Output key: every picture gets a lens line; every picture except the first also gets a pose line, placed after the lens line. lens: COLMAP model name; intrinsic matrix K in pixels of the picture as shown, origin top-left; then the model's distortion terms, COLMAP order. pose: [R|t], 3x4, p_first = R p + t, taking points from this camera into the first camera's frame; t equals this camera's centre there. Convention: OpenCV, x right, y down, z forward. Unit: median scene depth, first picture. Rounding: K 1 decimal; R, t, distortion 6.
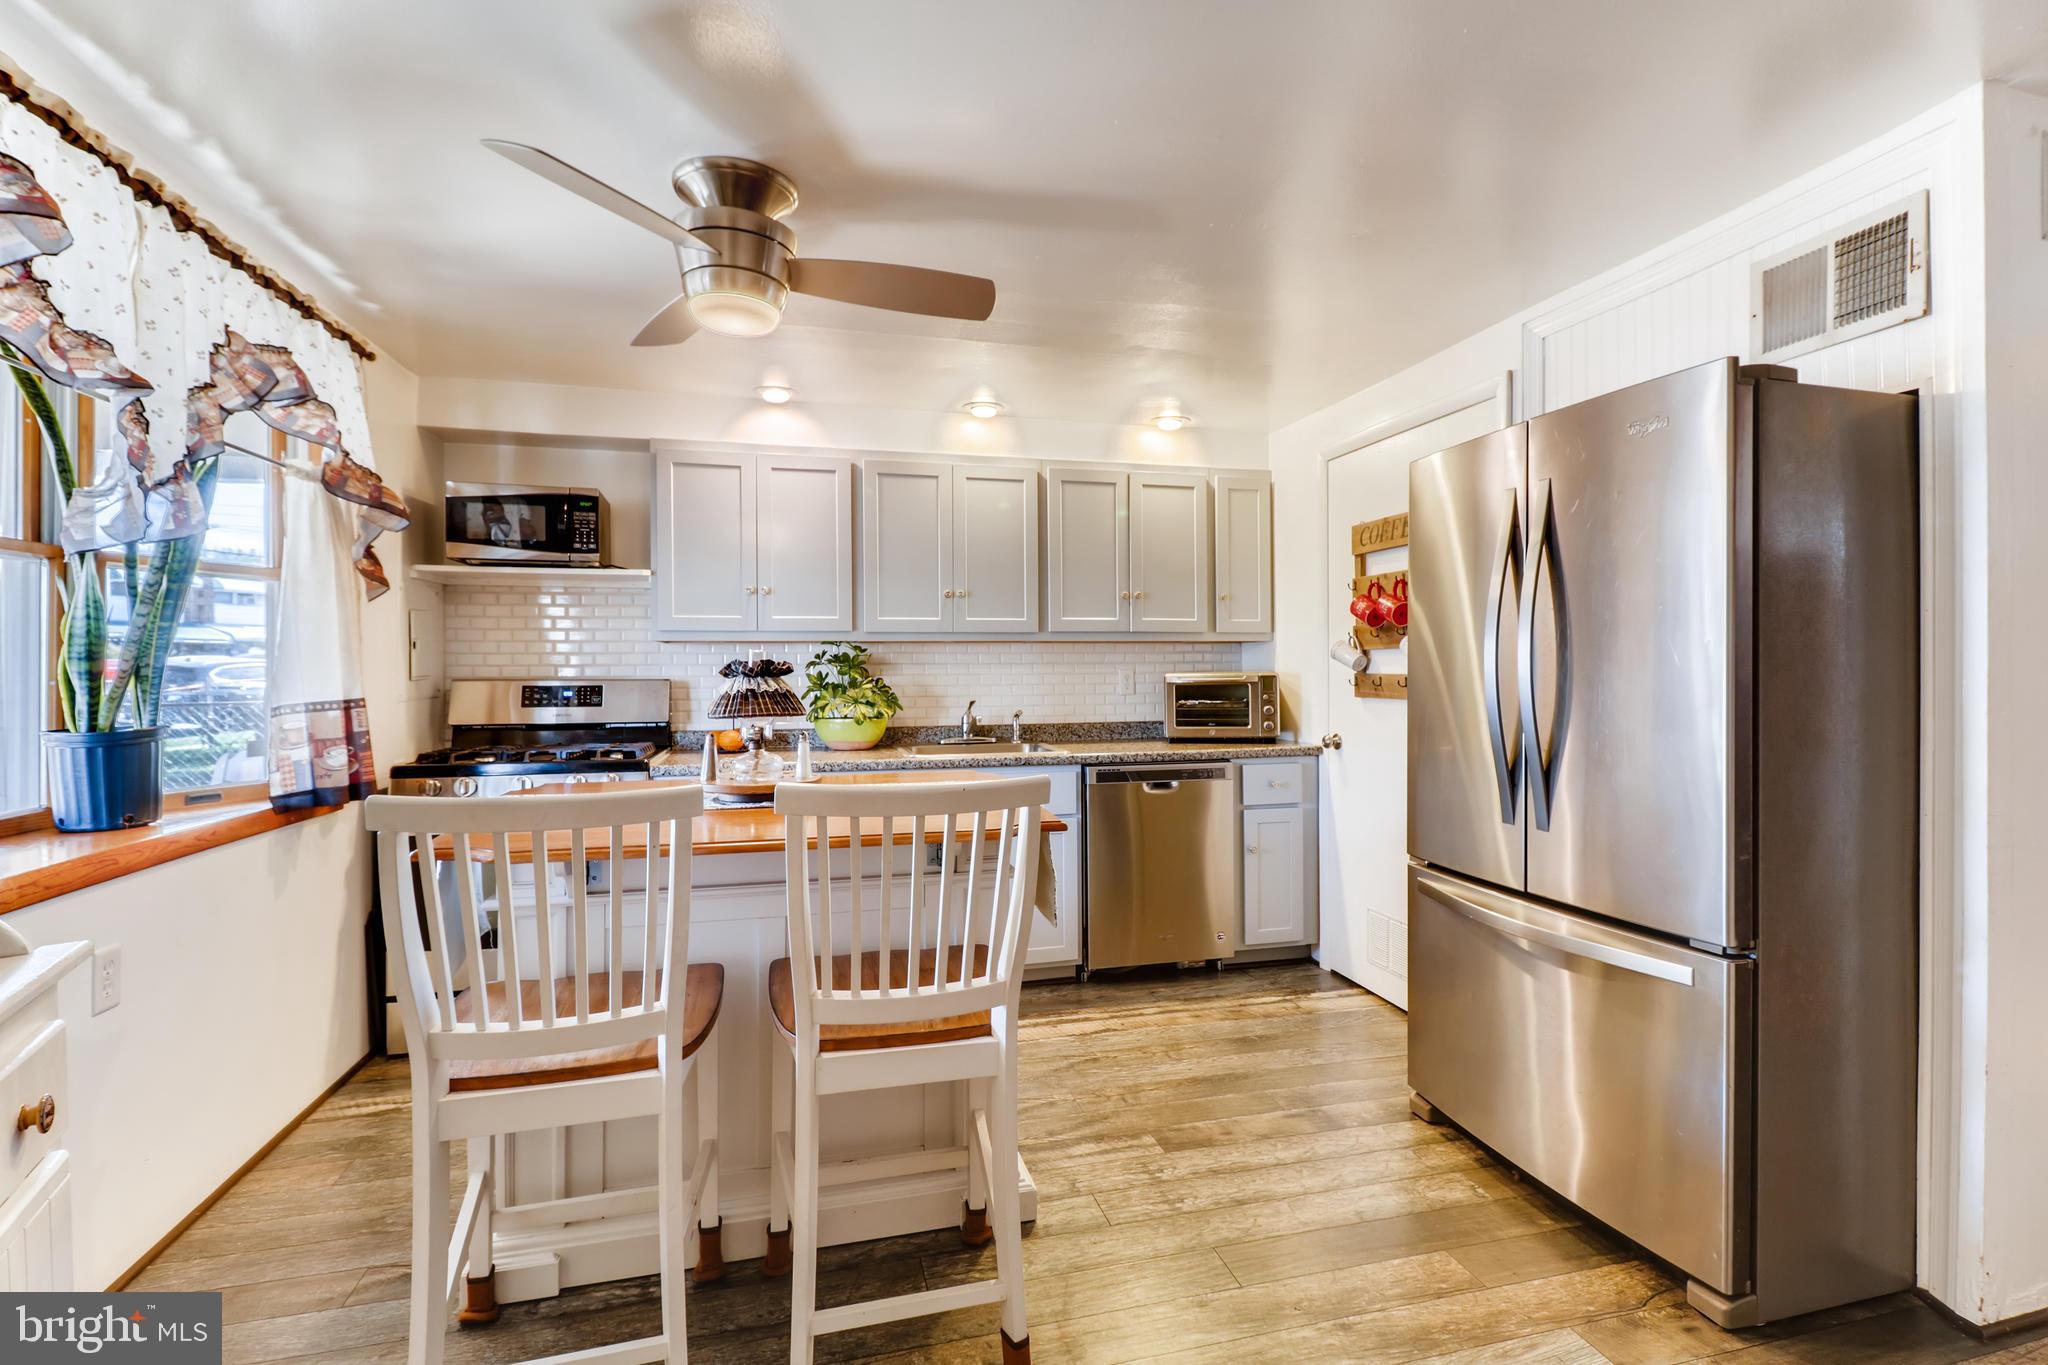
lens RADIAL K [[934.6, 0, 1024.0], [0, 934.6, 682.5], [0, 0, 1]] dist [0.015801, -0.011498]
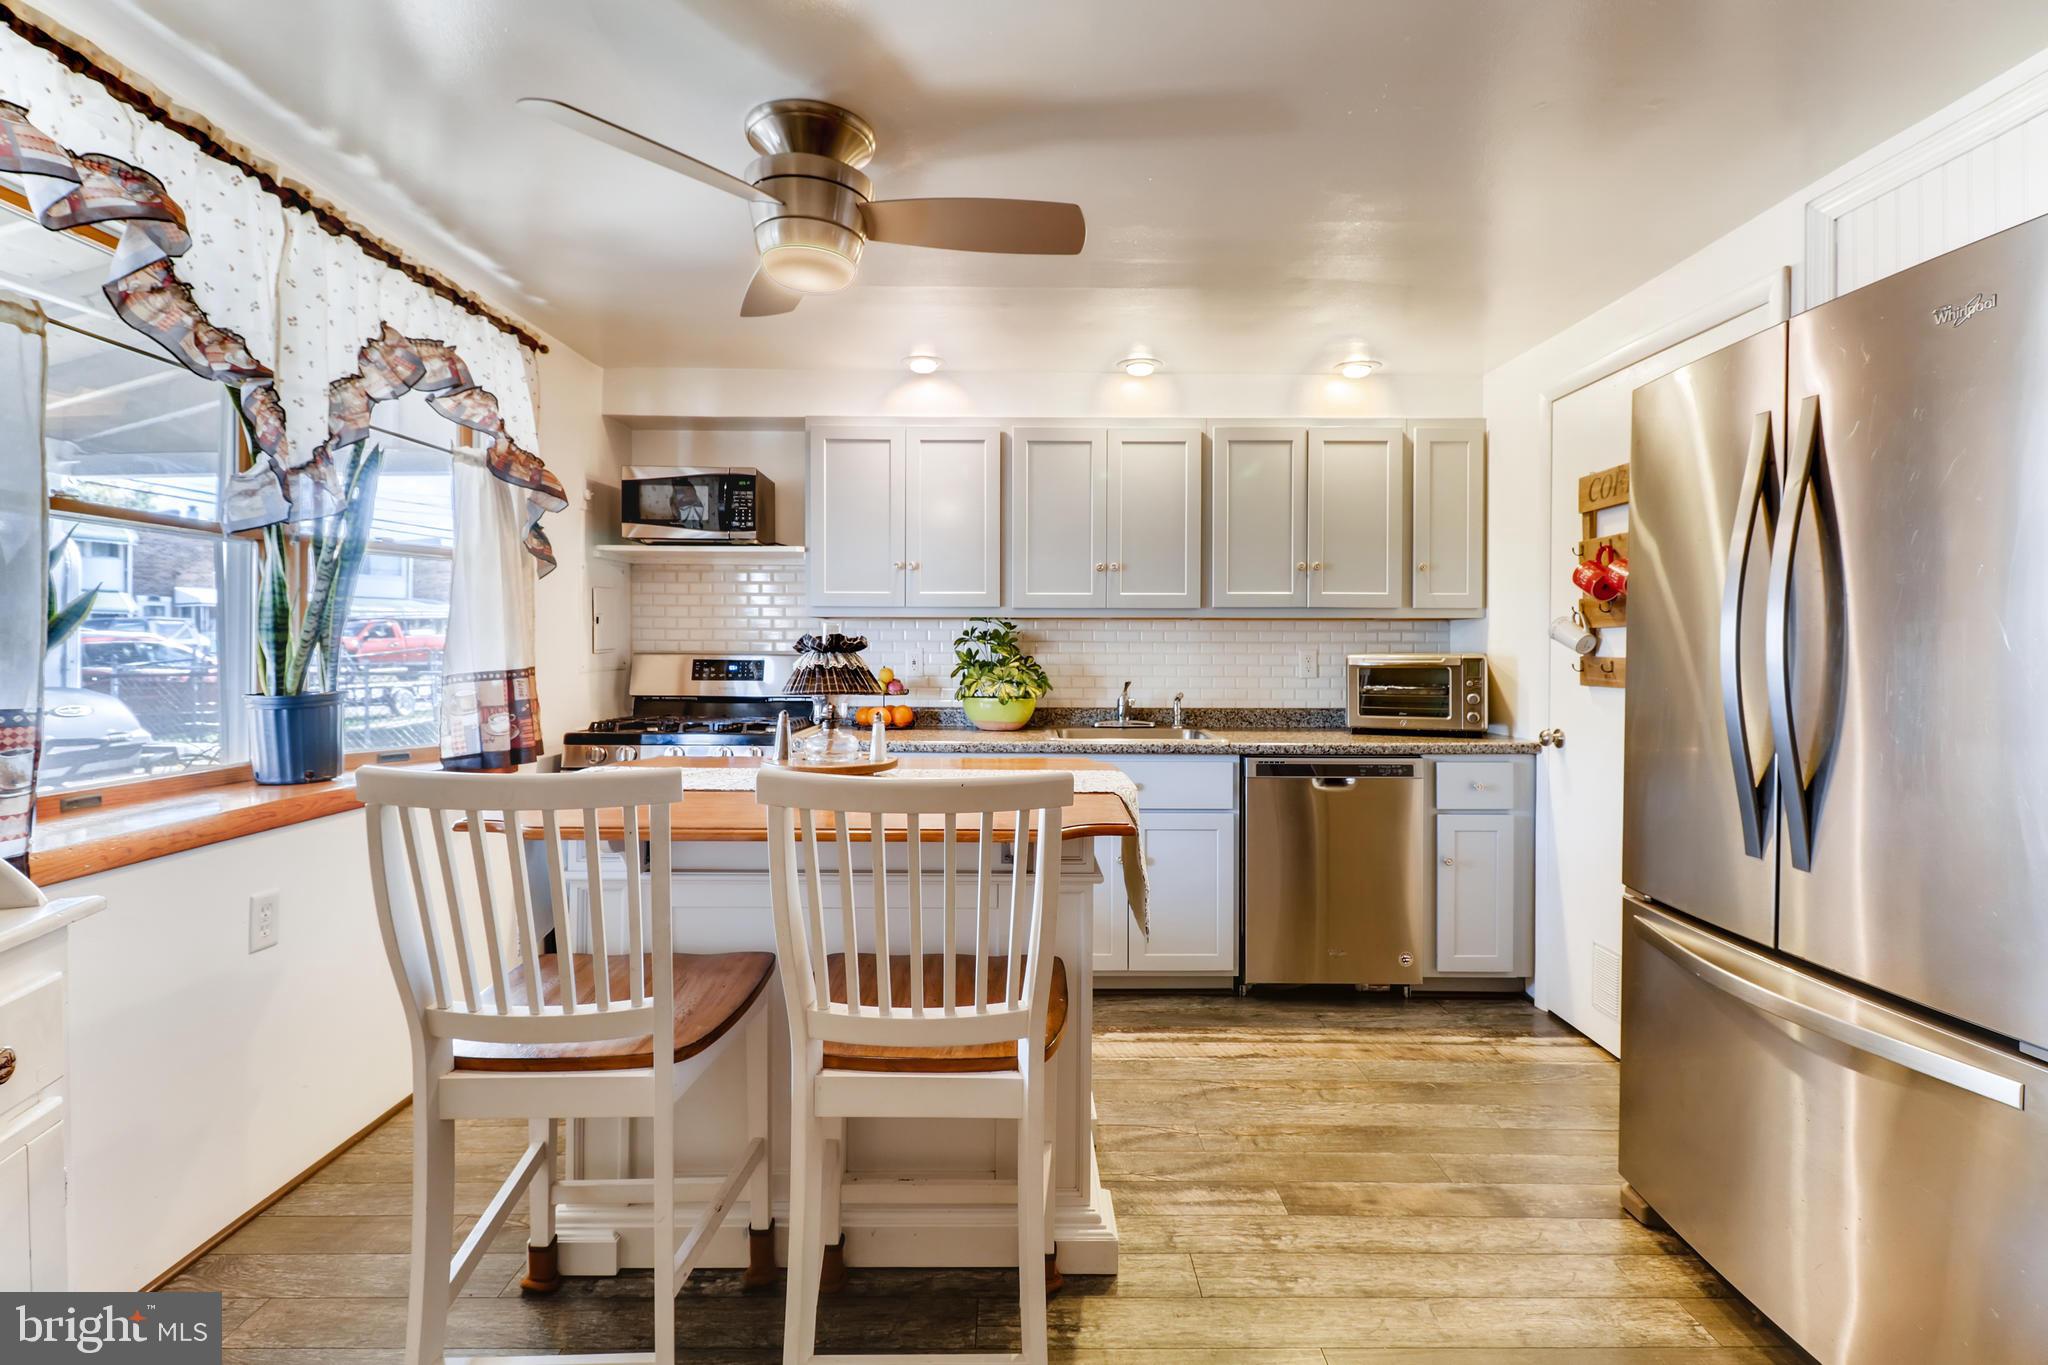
lens RADIAL K [[938.2, 0, 1026.2], [0, 938.2, 666.3], [0, 0, 1]] dist [0.020630, -0.016294]
pose [[0.970017, 0.013804, -0.242643, 0.106242], [-0.012744, 0.999901, 0.005937, 0.000001], [0.242701, -0.002667, 0.970097, 0.097583]]
